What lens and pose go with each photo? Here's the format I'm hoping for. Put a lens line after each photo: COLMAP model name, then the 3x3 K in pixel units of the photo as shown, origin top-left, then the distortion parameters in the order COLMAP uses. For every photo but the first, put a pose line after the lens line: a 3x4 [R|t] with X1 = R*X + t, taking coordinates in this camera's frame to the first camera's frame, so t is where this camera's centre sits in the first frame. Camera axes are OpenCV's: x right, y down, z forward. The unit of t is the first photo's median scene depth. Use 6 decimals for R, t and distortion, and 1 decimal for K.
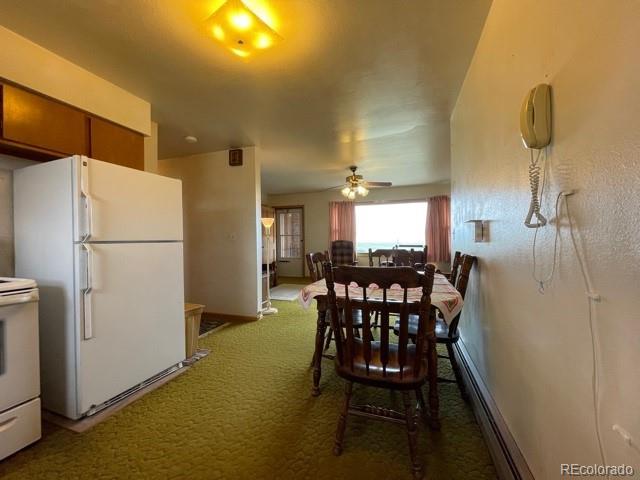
lens RADIAL K [[258.6, 0, 320.0], [0, 258.6, 240.0], [0, 0, 1]] dist [-0.002140, 0.000679]
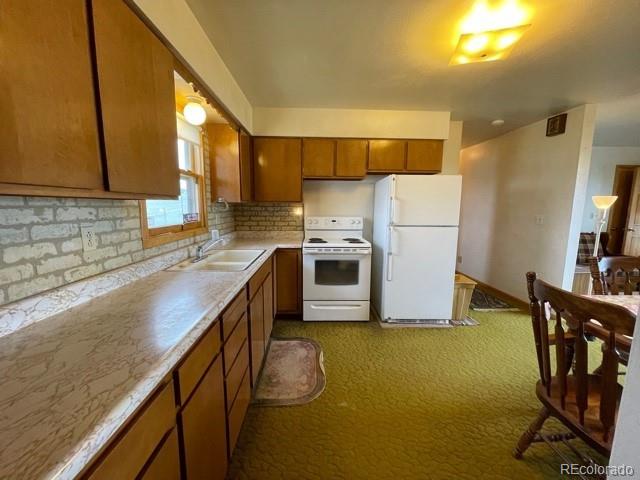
lens RADIAL K [[258.6, 0, 320.0], [0, 258.6, 240.0], [0, 0, 1]] dist [-0.002140, 0.000679]
pose [[0.347808, 0.139610, -0.927113, 0.346577], [-0.015372, 0.989568, 0.143247, -0.087857], [0.937440, -0.035571, 0.346325, -0.030024]]
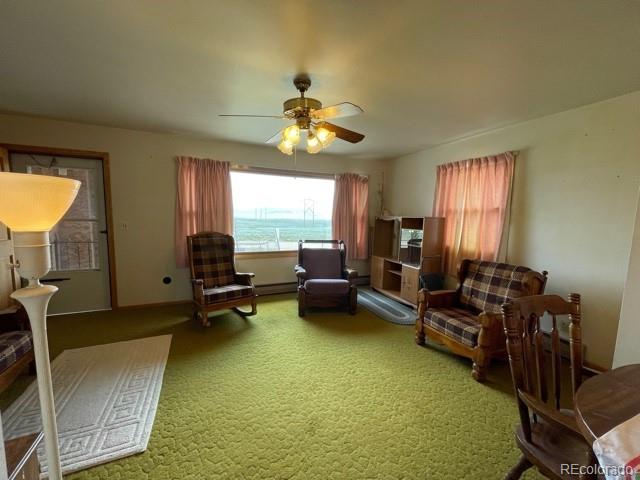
lens RADIAL K [[258.6, 0, 320.0], [0, 258.6, 240.0], [0, 0, 1]] dist [-0.002140, 0.000679]
pose [[0.744390, -0.037841, 0.666672, -0.285260], [-0.026441, 0.995940, 0.086054, -0.102546], [-0.667221, -0.081685, 0.740367, 1.246821]]
